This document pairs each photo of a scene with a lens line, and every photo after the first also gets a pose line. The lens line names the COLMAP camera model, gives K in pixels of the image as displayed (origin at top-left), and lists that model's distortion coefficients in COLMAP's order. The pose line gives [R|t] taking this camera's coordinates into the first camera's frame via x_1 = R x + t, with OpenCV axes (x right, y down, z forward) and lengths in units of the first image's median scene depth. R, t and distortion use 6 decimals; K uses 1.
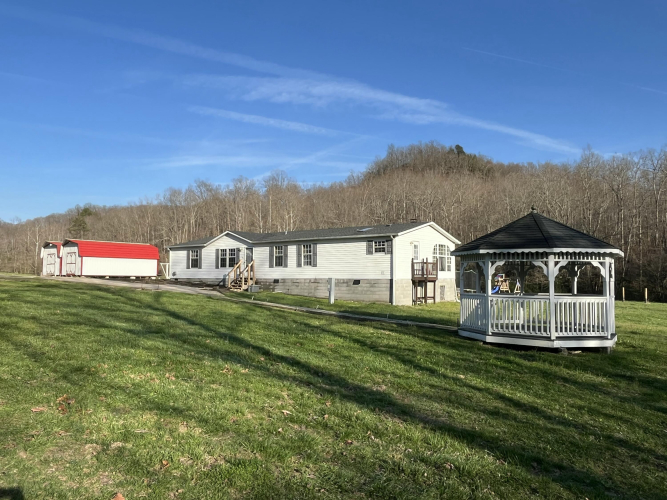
lens RADIAL K [[490.6, 0, 333.5], [0, 490.6, 250.0], [0, 0, 1]] dist [0.000217, -0.000018]
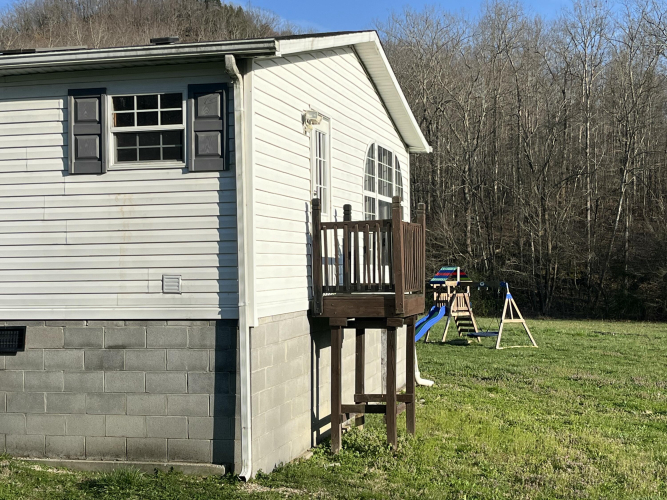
lens RADIAL K [[1007.8, 0, 333.5], [0, 1007.8, 250.0], [0, 0, 1]] dist [0.015987, 0.023760]
pose [[0.923648, -0.011228, 0.383076, 0.020333], [-0.002557, 0.999368, 0.035456, 0.022450], [-0.383232, -0.033728, 0.923036, 0.654136]]
